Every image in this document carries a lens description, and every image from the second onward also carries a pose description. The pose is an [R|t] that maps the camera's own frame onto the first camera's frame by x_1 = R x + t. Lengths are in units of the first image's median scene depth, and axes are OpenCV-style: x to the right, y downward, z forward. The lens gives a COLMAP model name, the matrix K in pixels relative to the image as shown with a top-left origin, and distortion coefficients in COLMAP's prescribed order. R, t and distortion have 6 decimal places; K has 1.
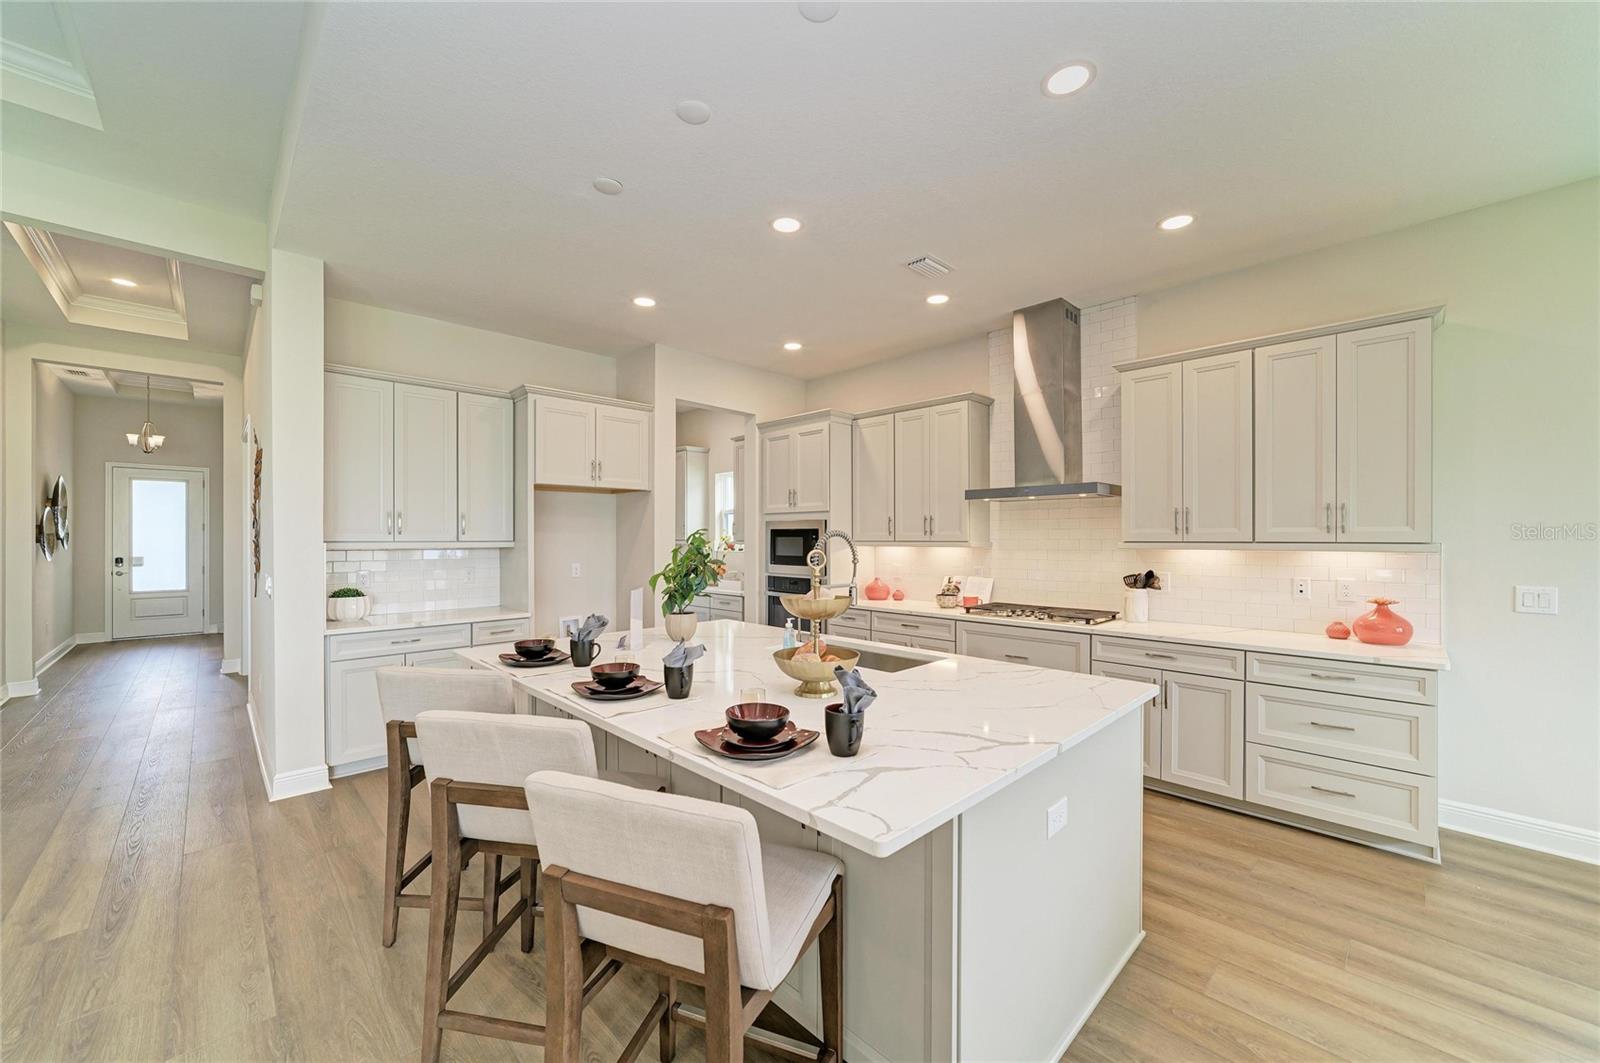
lens RADIAL K [[615.3, 0, 806.1], [0, 615.3, 536.0], [0, 0, 1]] dist [-0.013886, 0.004638]
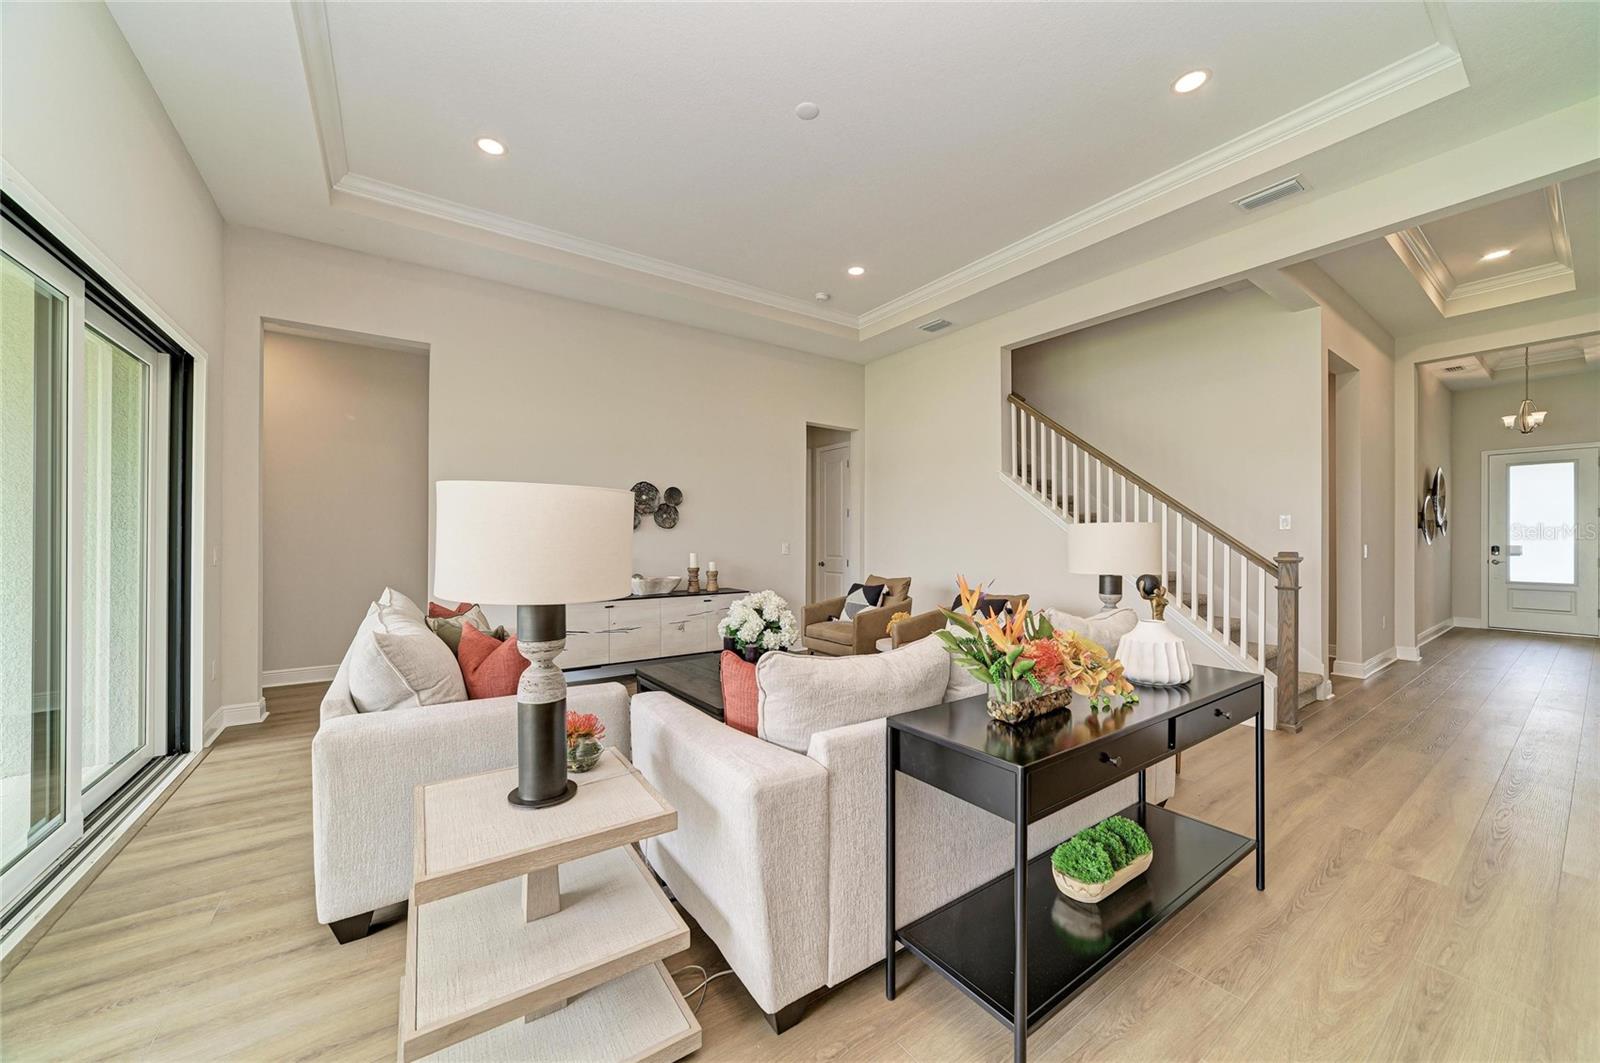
lens RADIAL K [[577.3, 0, 804.9], [0, 577.3, 542.7], [0, 0, 1]] dist [-0.015025, 0.003977]
pose [[-0.159408, 0.006072, -0.987194, -0.047389], [0.003172, 0.999979, 0.005638, 0.038130], [0.987208, -0.002232, -0.159423, 0.056462]]
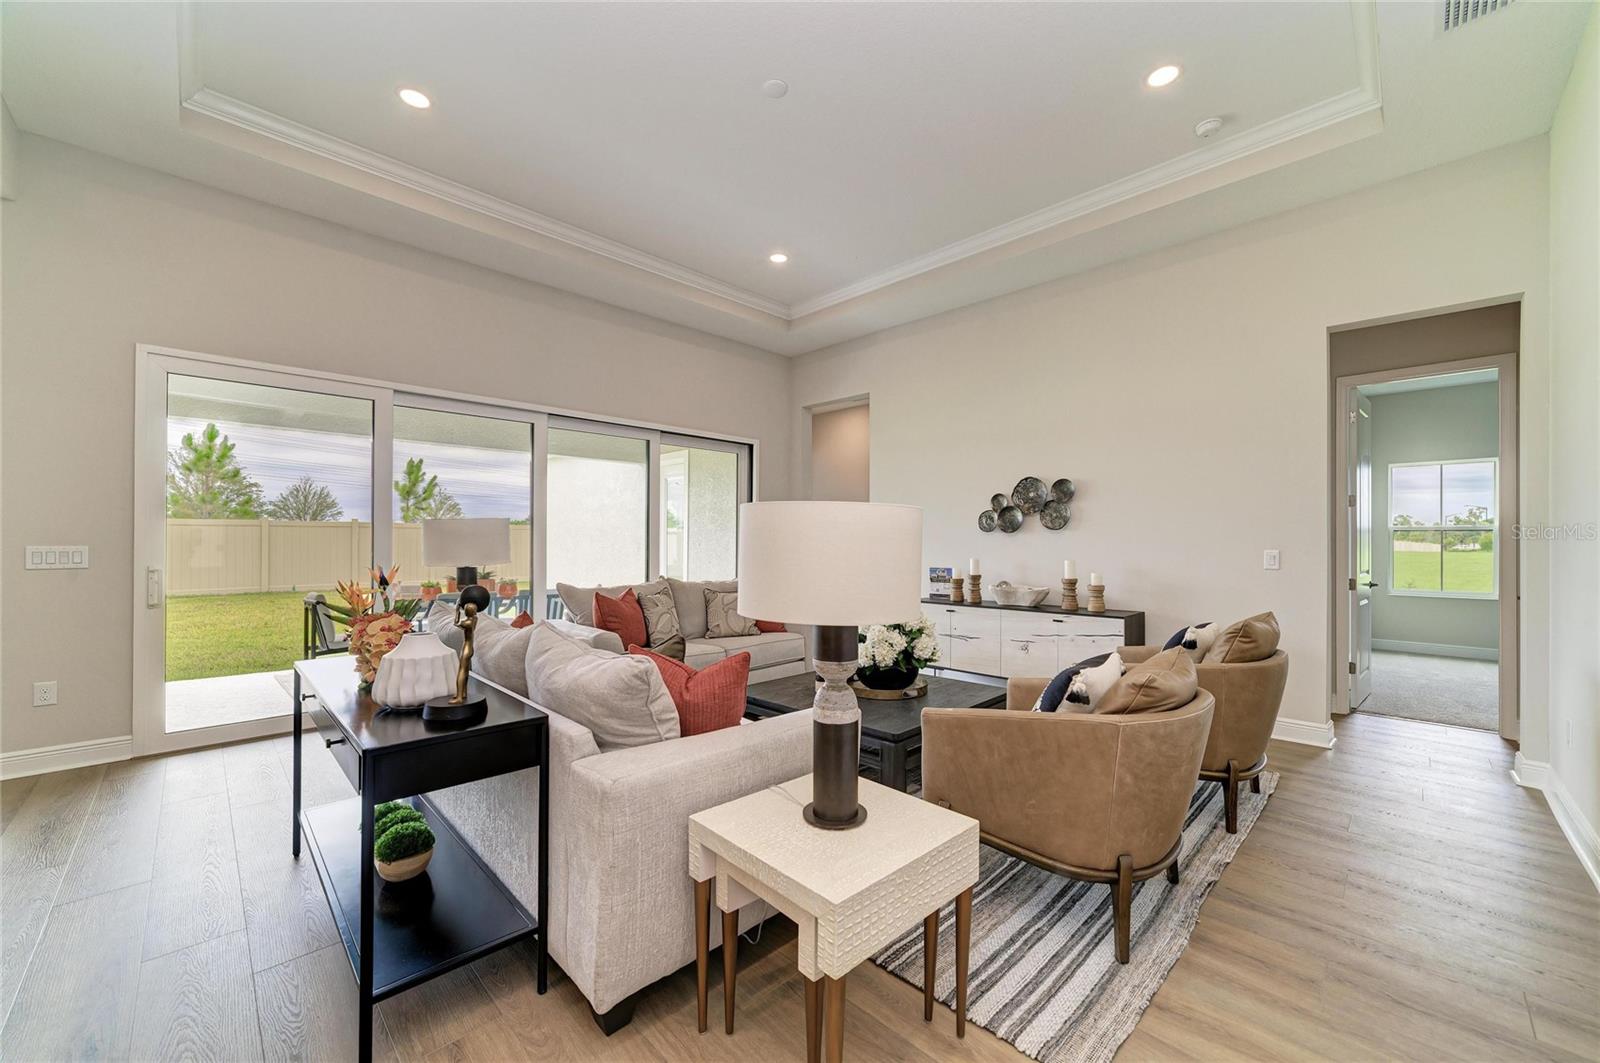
lens RADIAL K [[615.3, 0, 800.3], [0, 615.3, 541.9], [0, 0, 1]] dist [-0.013886, 0.004638]
pose [[-0.999992, -0.003679, -0.001367, -0.728668], [-0.003675, 0.999989, -0.002999, 0.040977], [0.001378, -0.002994, -0.999995, 0.620840]]
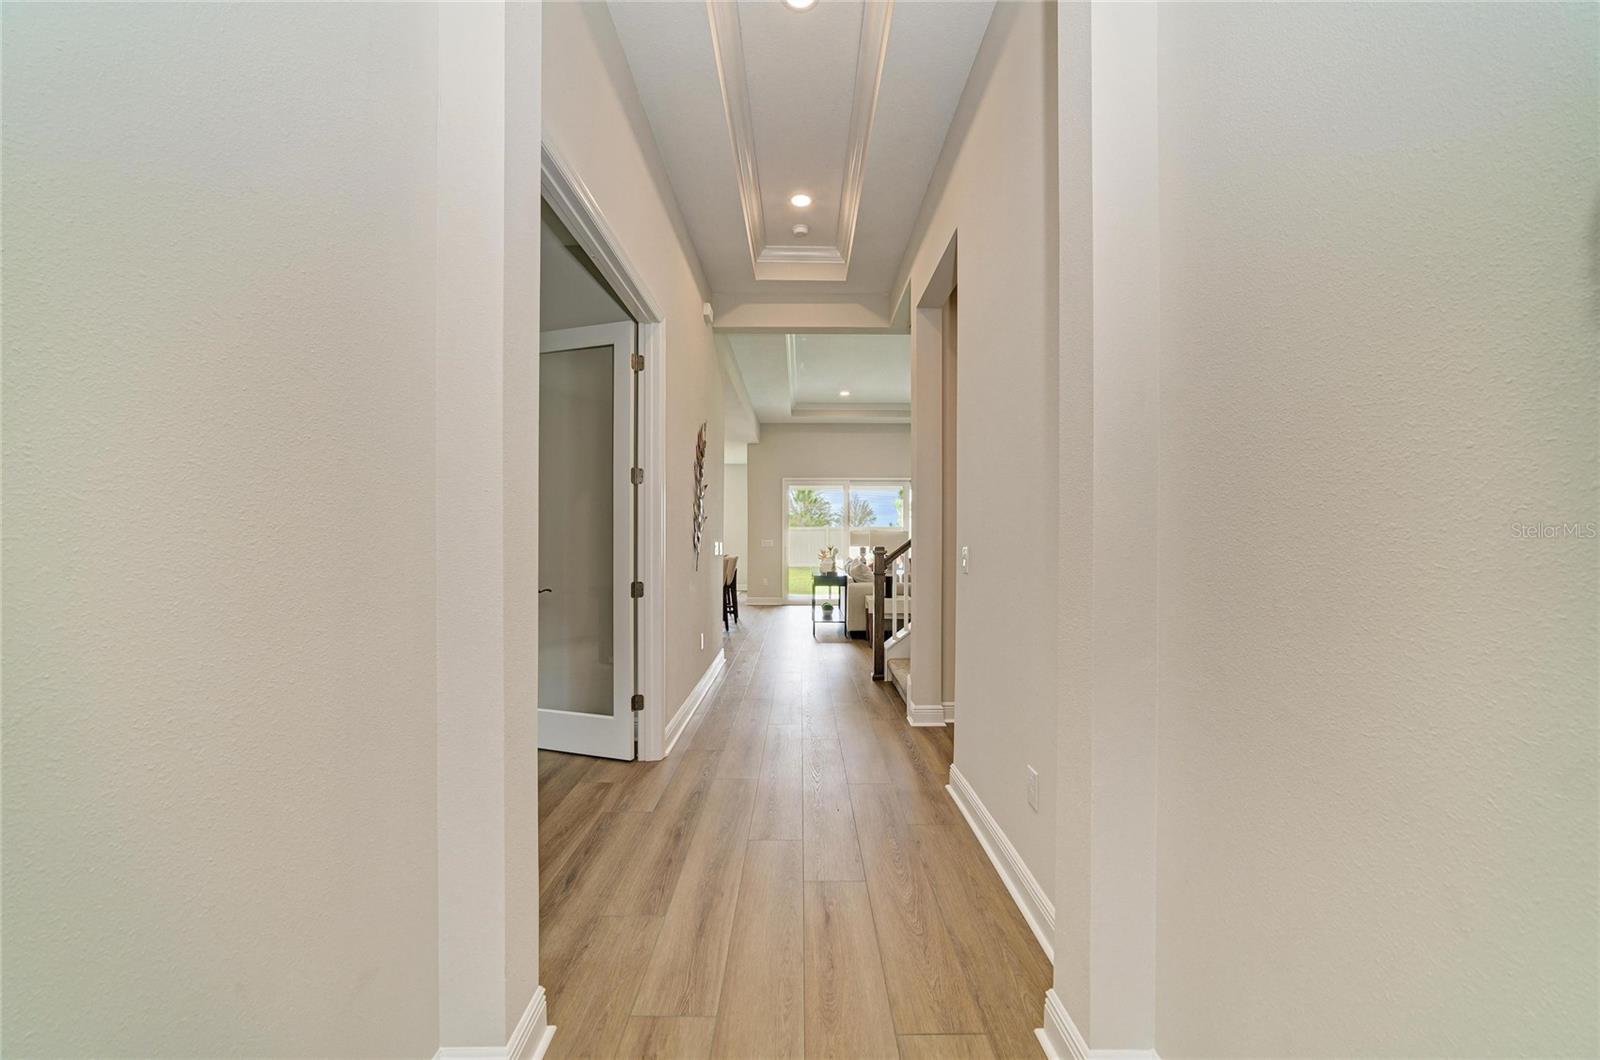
lens RADIAL K [[577.3, 0, 802.2], [0, 577.3, 534.9], [0, 0, 1]] dist [-0.015025, 0.003977]
pose [[-0.706787, 0.006375, 0.707397, -1.617635], [0.003082, 0.999978, -0.005933, 0.040518], [-0.707419, -0.002013, -0.706791, 1.464804]]
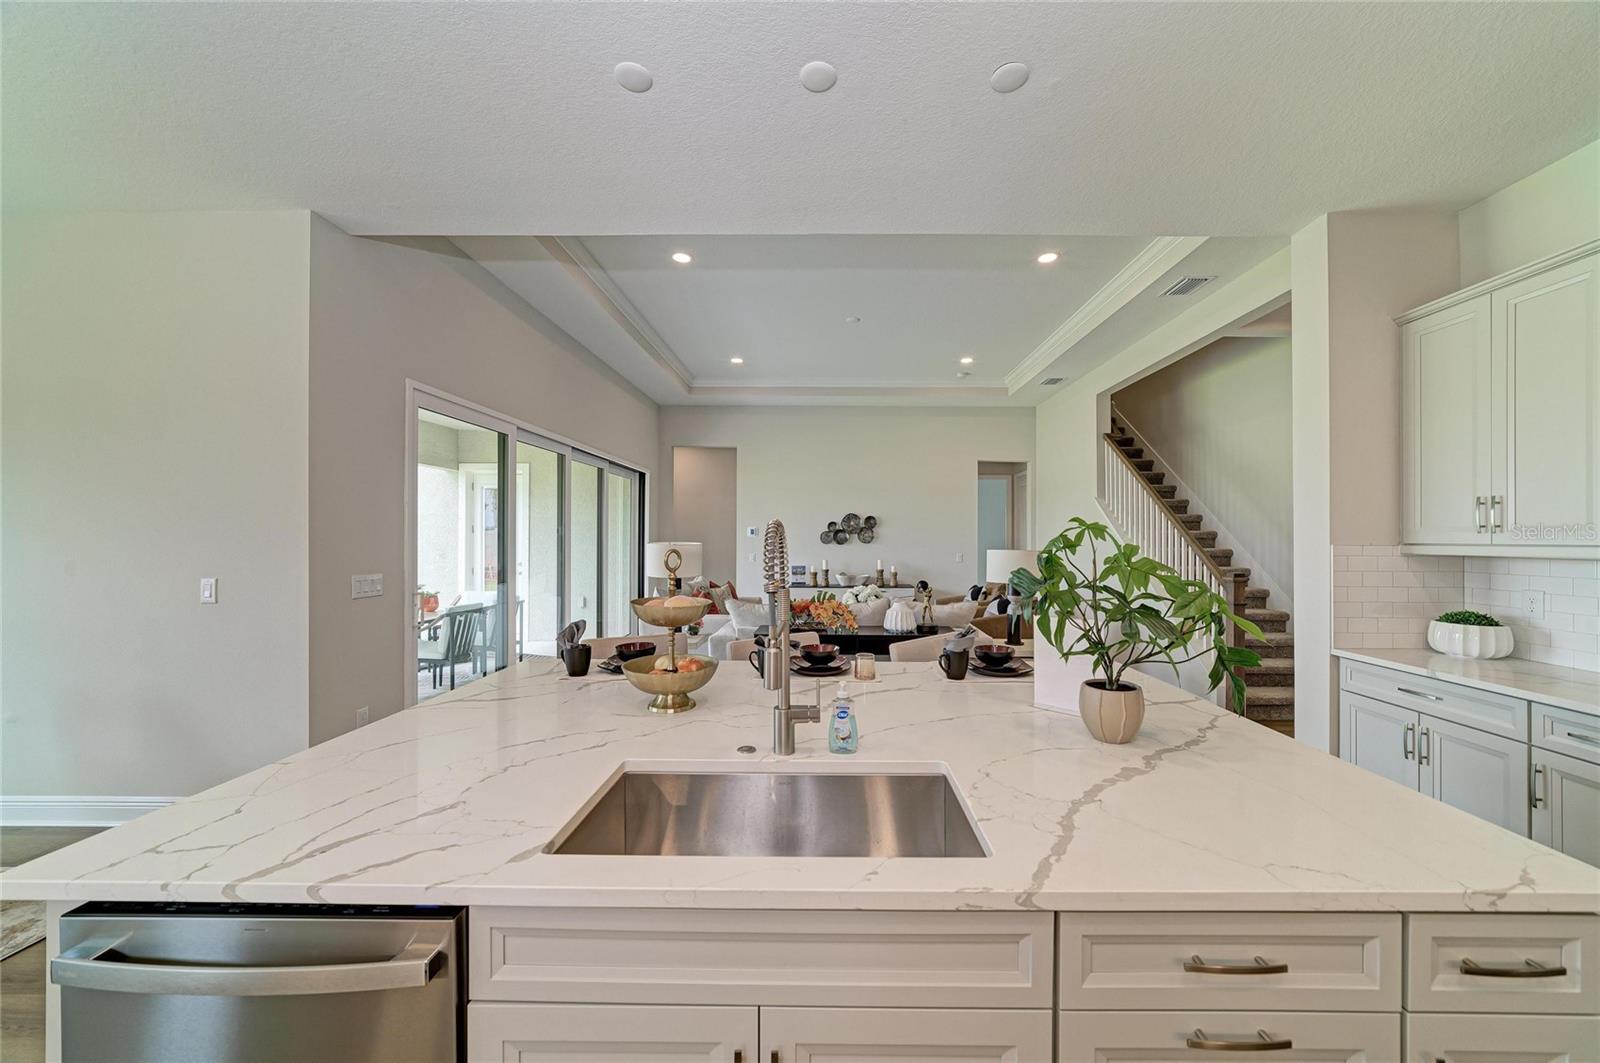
lens RADIAL K [[577.3, 0, 824.6], [0, 577.3, 542.0], [0, 0, 1]] dist [-0.015025, 0.003977]
pose [[-0.709615, 0.000742, -0.704589, 0.197198], [-0.003052, 0.999987, 0.004127, 0.004838], [0.704583, 0.005080, -0.709603, 0.773886]]
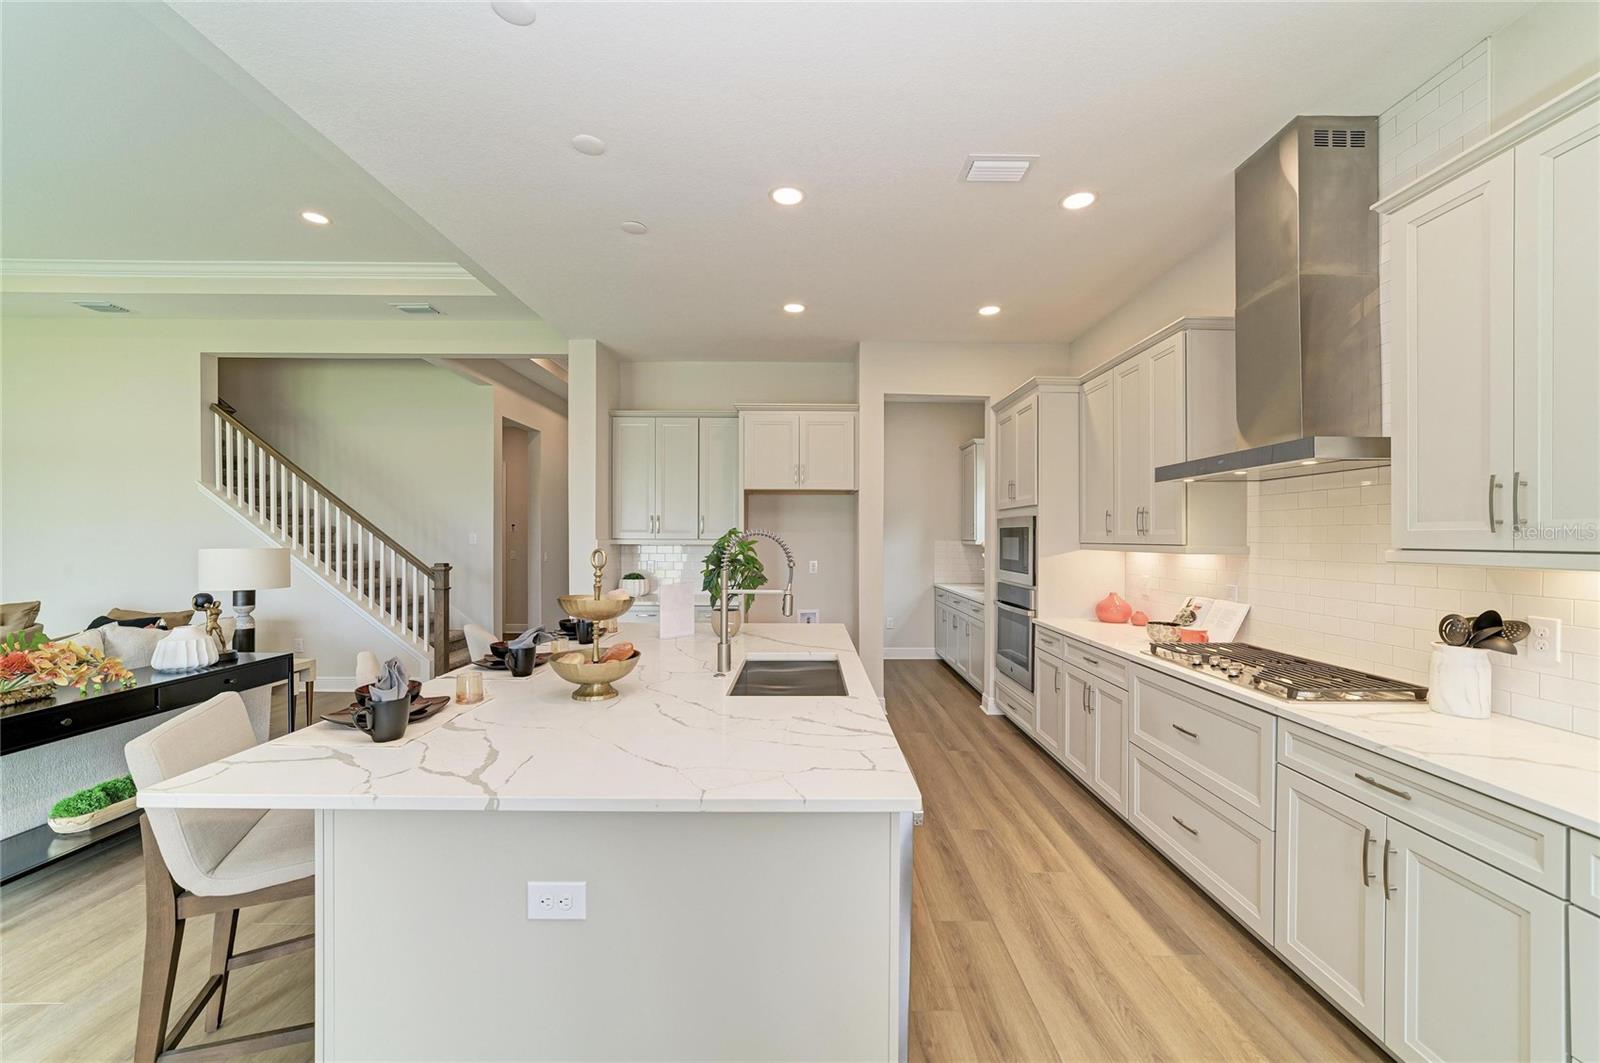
lens RADIAL K [[615.3, 0, 811.9], [0, 615.3, 539.0], [0, 0, 1]] dist [-0.013886, 0.004638]
pose [[0.717199, 0.006996, -0.696833, 0.412412], [-0.004581, 0.999975, 0.005324, 0.000683], [0.696853, -0.000626, 0.717213, 0.238017]]
